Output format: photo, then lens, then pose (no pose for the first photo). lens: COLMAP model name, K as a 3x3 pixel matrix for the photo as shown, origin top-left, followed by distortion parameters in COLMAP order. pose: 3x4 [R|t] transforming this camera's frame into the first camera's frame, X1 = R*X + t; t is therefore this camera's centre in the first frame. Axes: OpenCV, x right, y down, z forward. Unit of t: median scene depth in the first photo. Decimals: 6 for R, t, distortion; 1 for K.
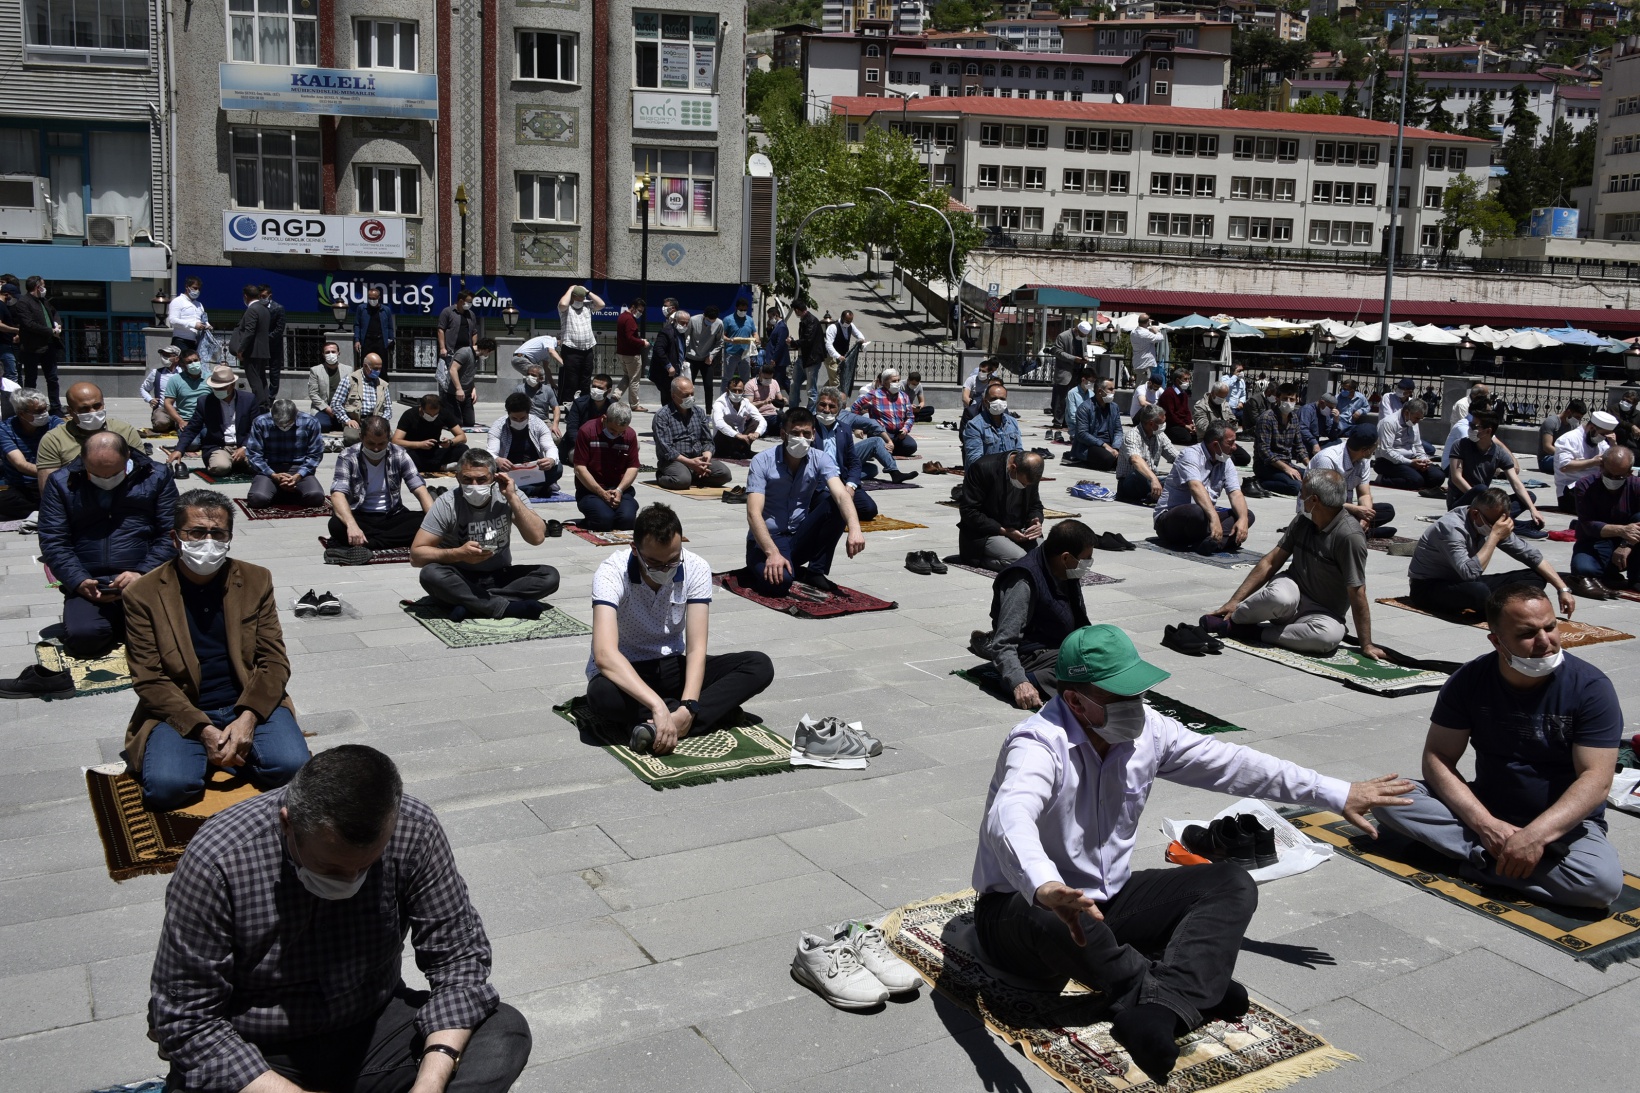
lens RADIAL K [[1449.3, 0, 825.5], [0, 1449.3, 527.5], [0, 0, 1]] dist [-0.045093, 0.008607]
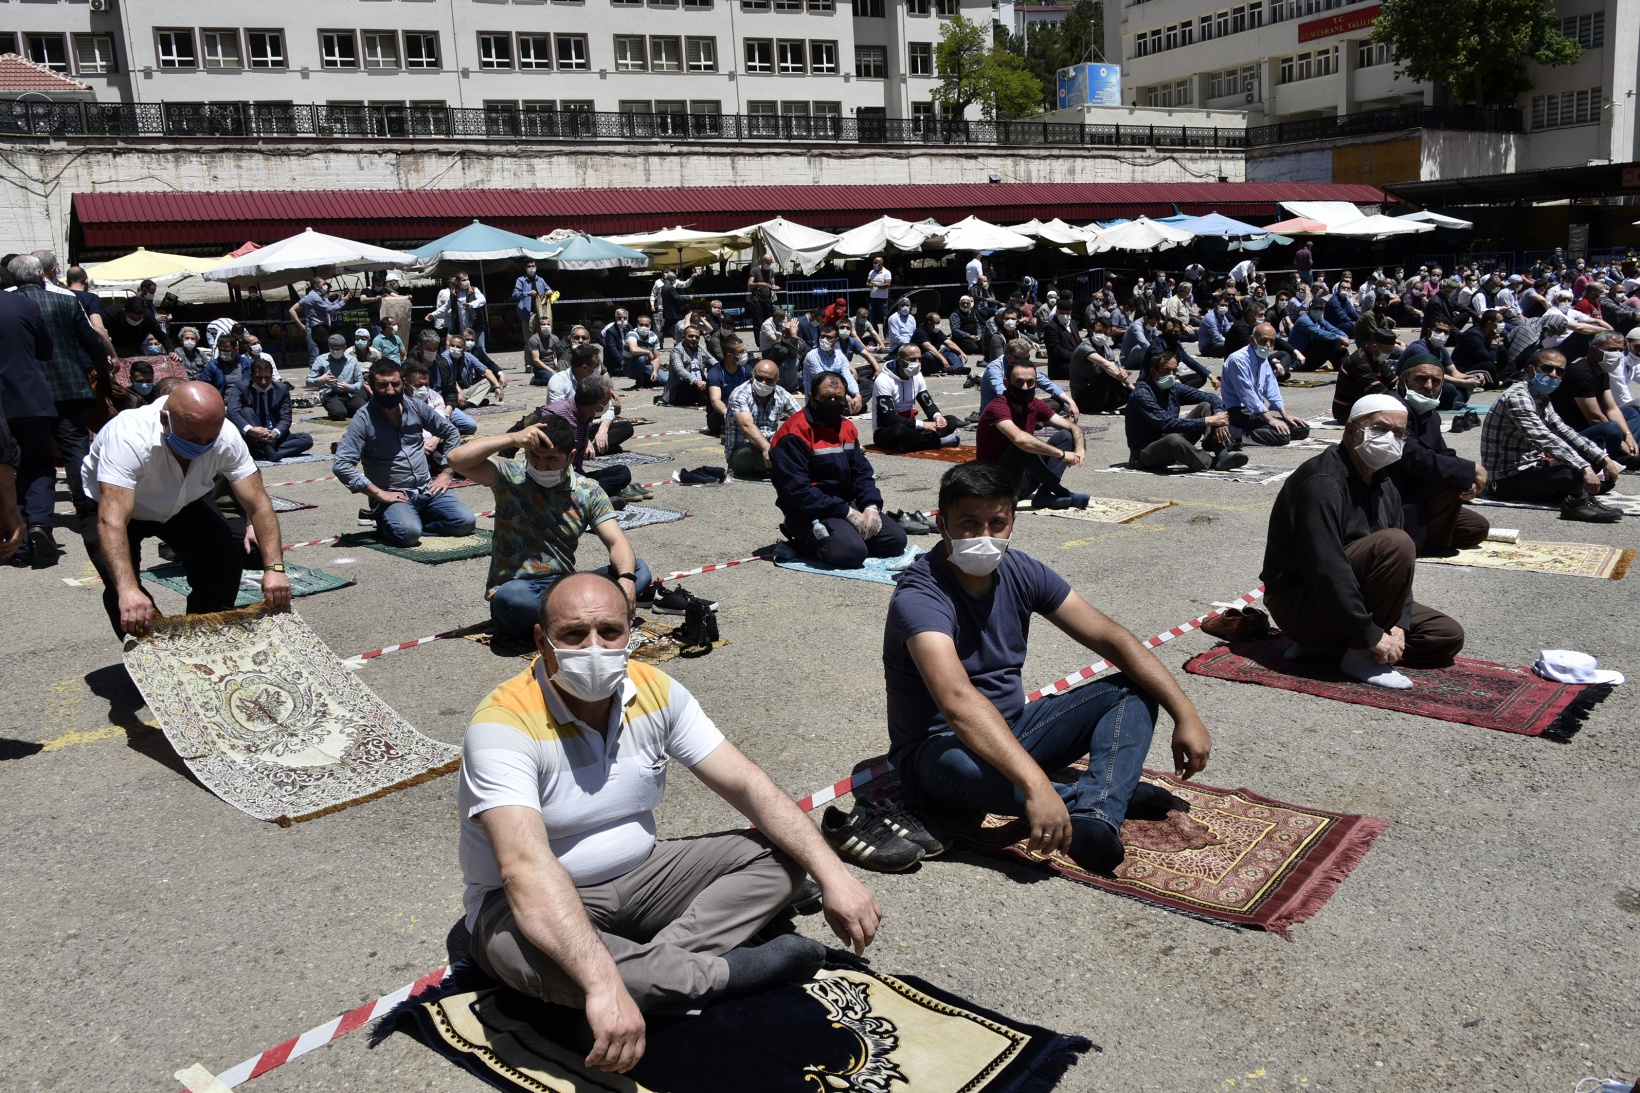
lens RADIAL K [[1292.3, 0, 819.0], [0, 1292.3, 552.4], [0, 0, 1]] dist [-0.037050, -0.006975]
pose [[0.940249, -0.149972, 0.305679, 0.164644], [0.140003, 0.988655, 0.054412, -0.043235], [-0.310372, -0.008364, 0.950579, 0.452240]]
